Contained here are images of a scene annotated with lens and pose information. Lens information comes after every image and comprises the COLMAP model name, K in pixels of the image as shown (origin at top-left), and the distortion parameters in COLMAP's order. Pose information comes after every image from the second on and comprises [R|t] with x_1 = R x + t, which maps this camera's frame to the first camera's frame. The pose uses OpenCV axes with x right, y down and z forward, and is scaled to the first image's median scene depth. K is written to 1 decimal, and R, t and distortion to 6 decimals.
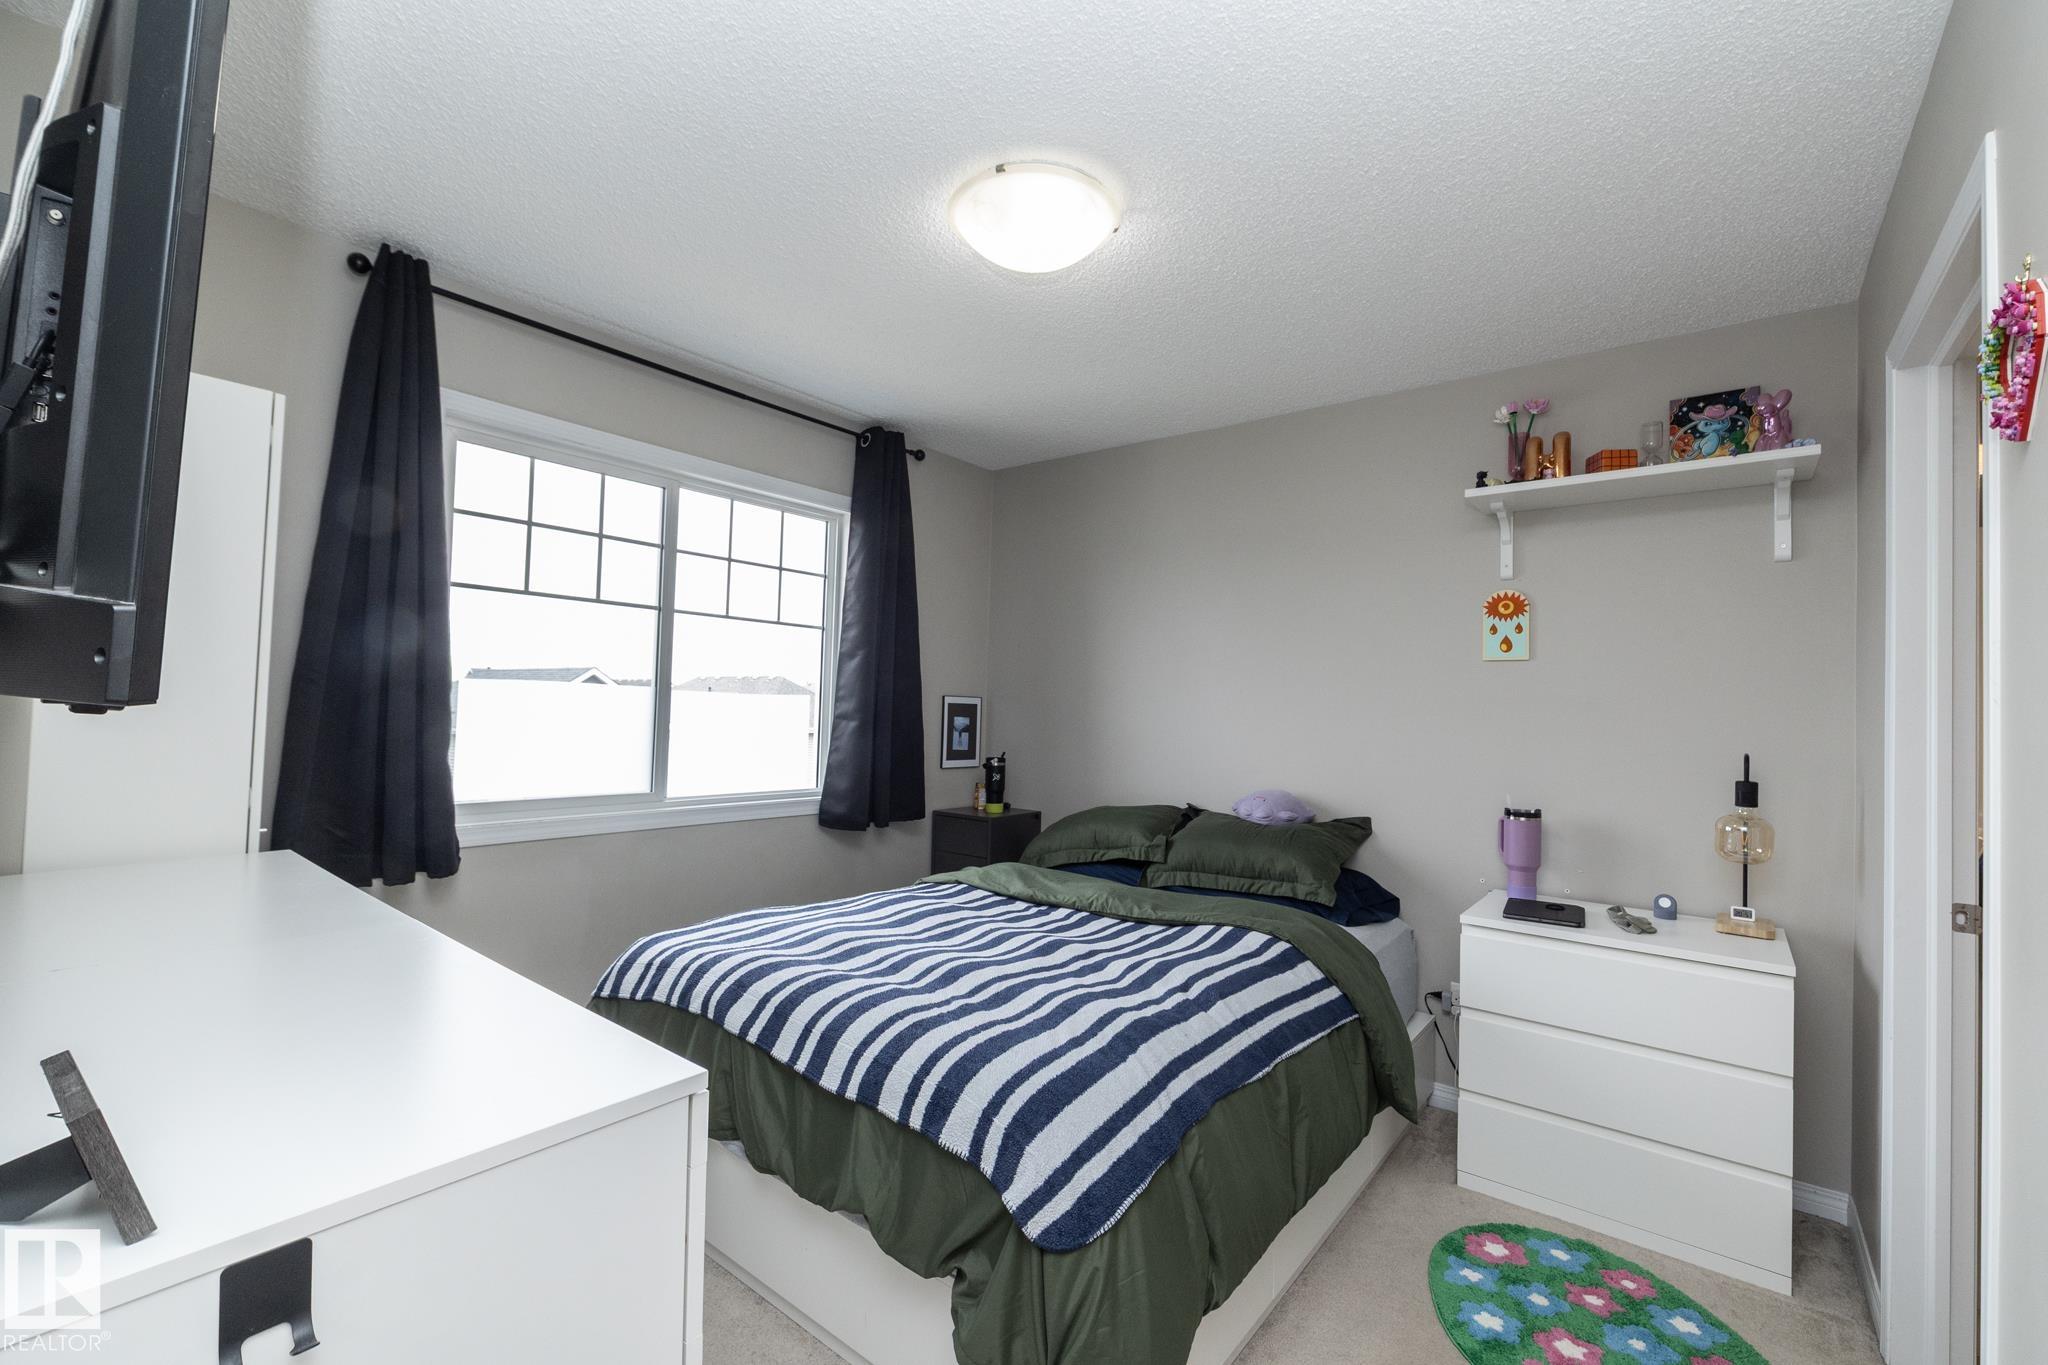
lens RADIAL K [[868.1, 0, 1021.9], [0, 868.1, 682.5], [0, 0, 1]] dist [-0.000074, -0.000722]
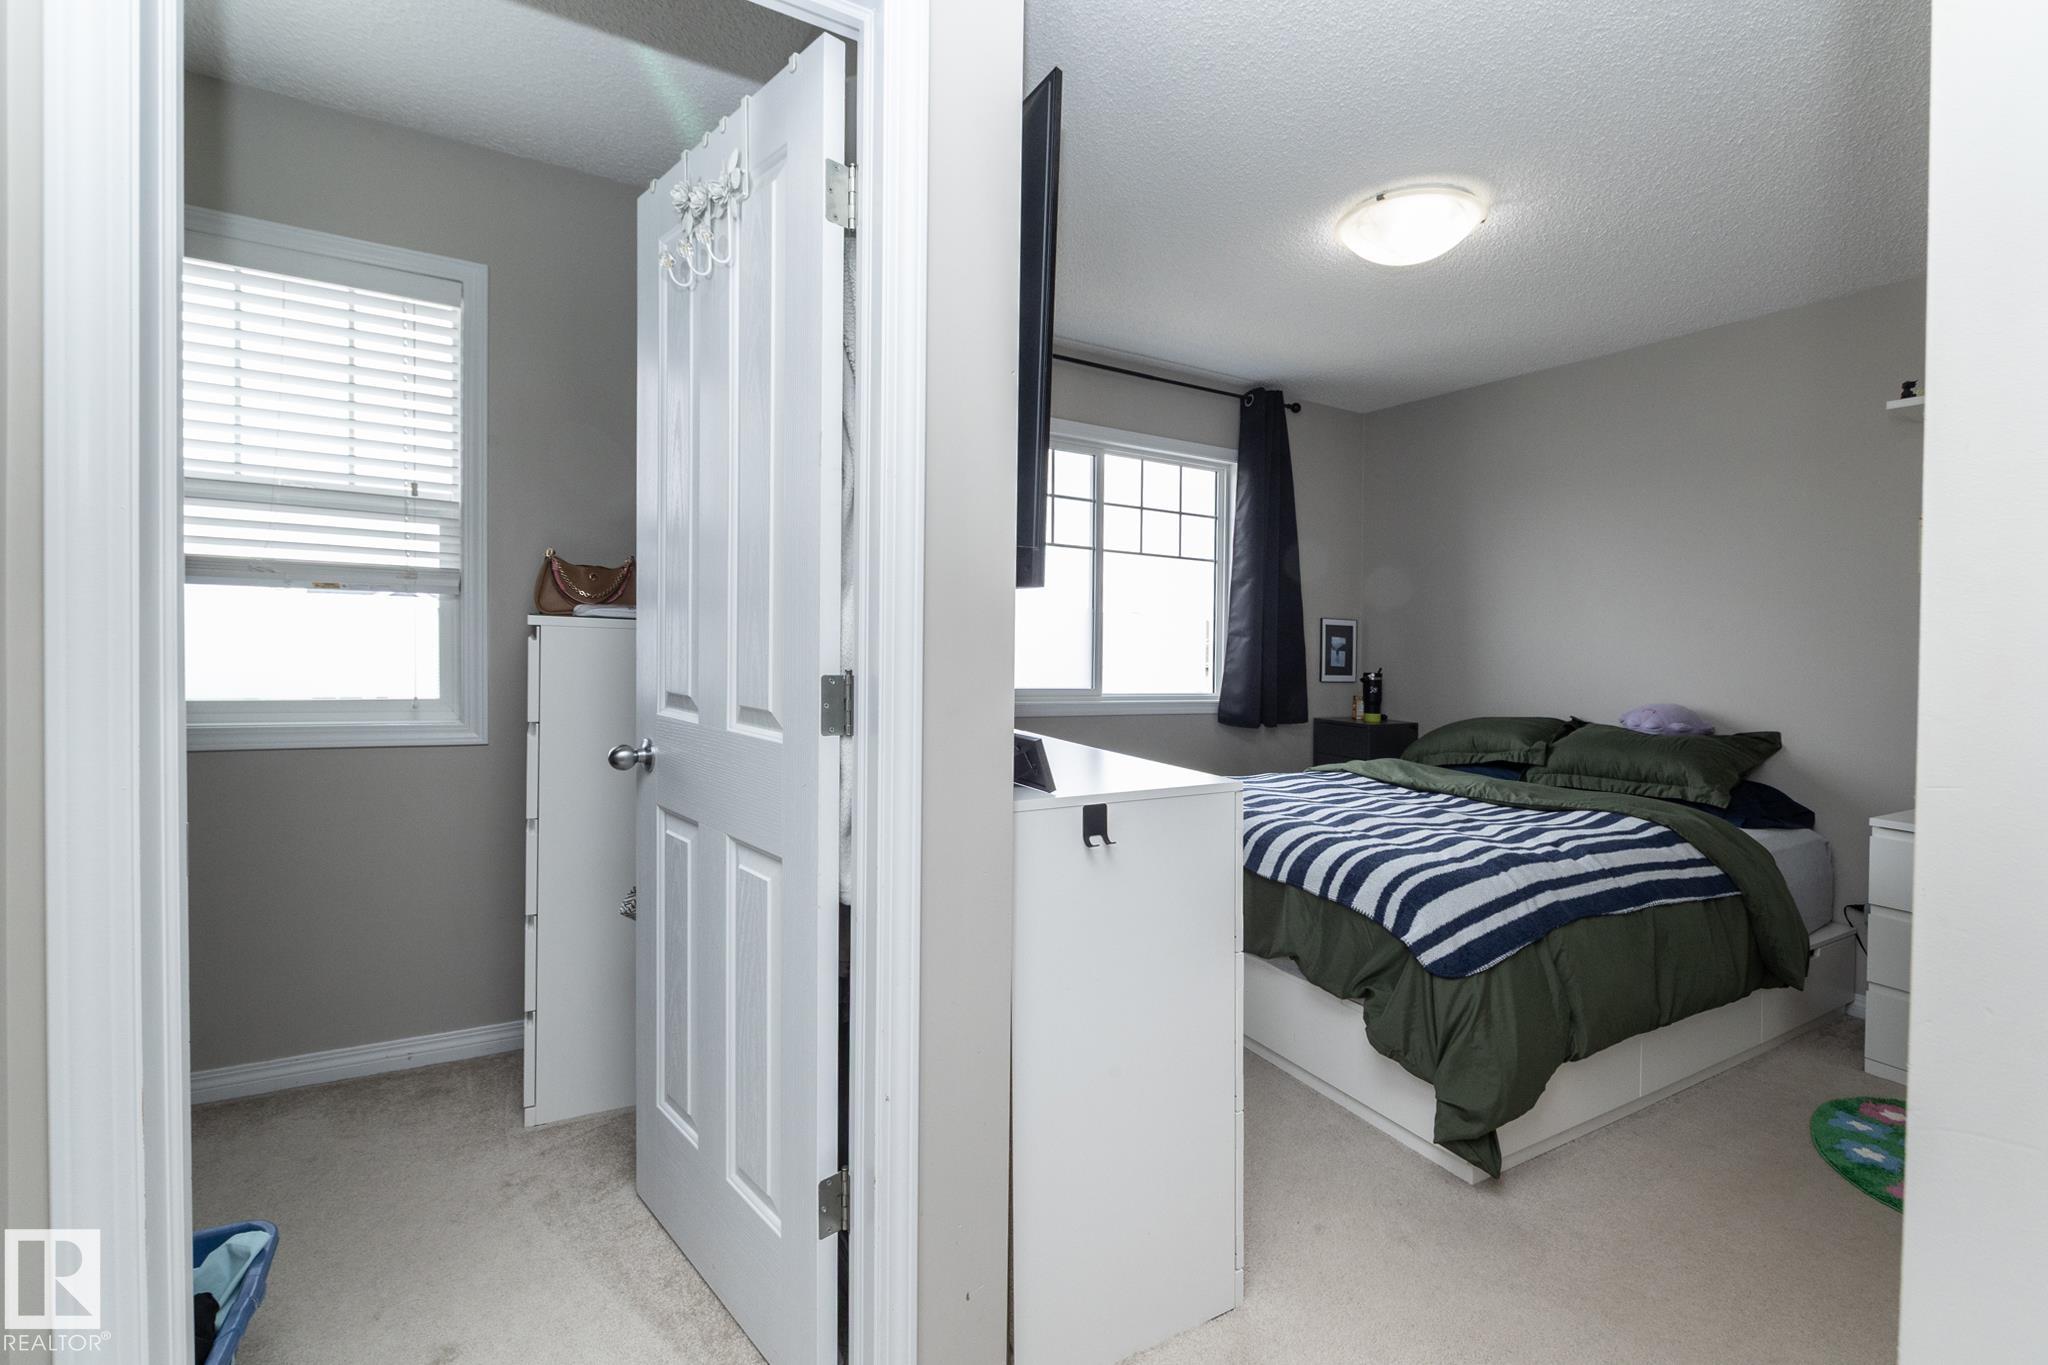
lens RADIAL K [[870.2, 0, 1022.3], [0, 870.2, 598.2], [0, 0, 1]] dist [-0.000003, -0.000190]
pose [[0.922647, -0.012036, -0.385457, -0.017191], [0.002321, 0.999668, -0.025659, 0.023855], [0.385638, 0.022780, 0.922369, -0.265523]]
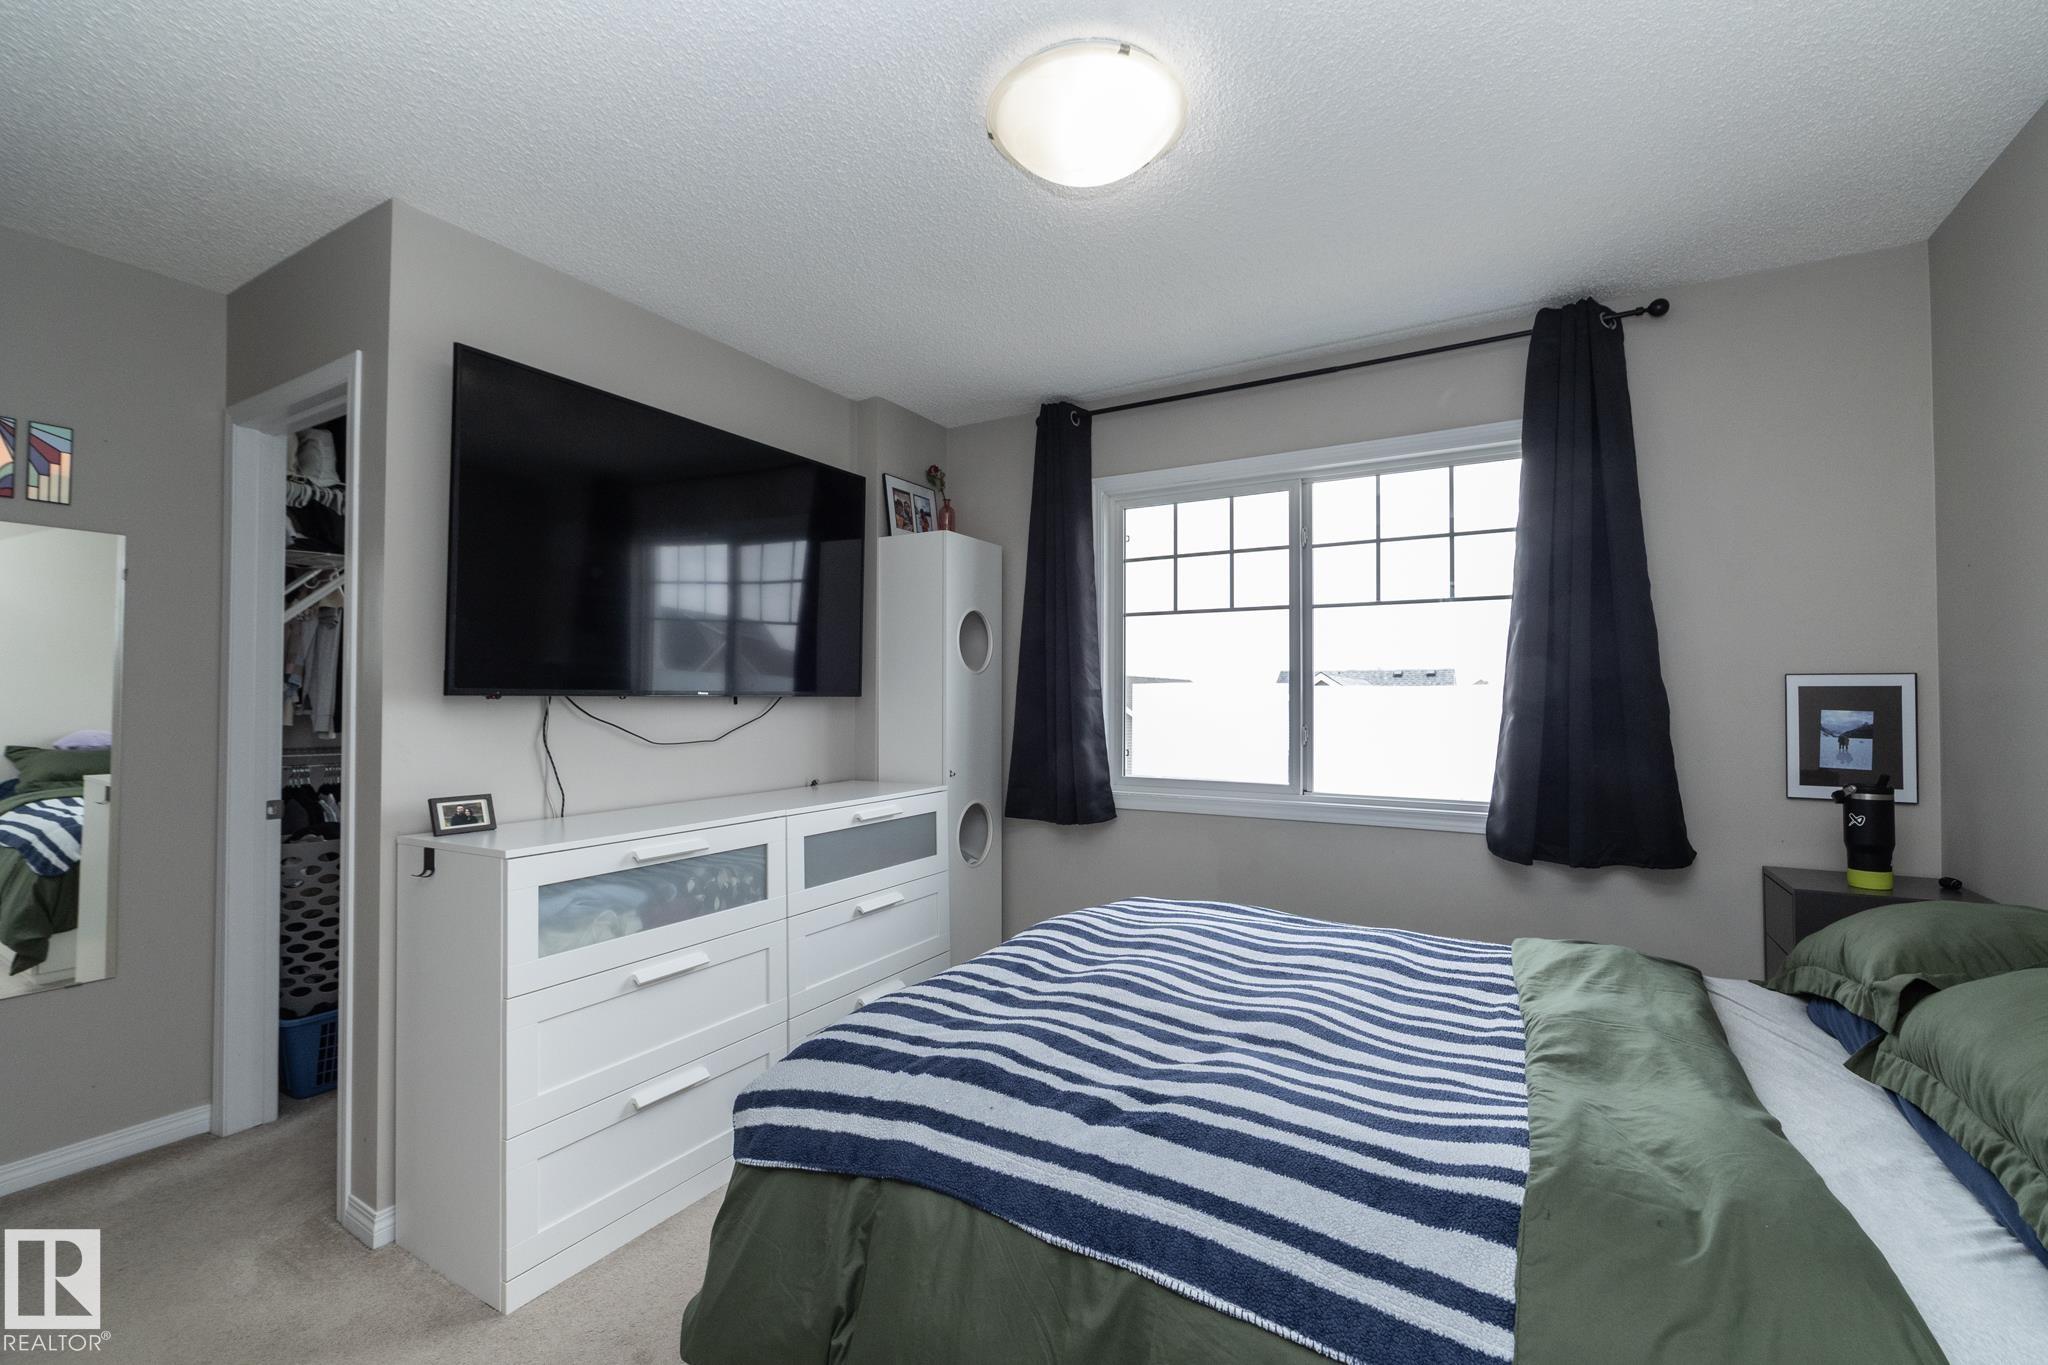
lens RADIAL K [[815.8, 0, 964.4], [0, 815.8, 683.1], [0, 0, 1]] dist [-0.000347, -0.000115]
pose [[0.146631, -0.048909, -0.987981, 0.504013], [0.030400, 0.998528, -0.044919, 0.038916], [0.988724, -0.023448, 0.147902, 0.493511]]
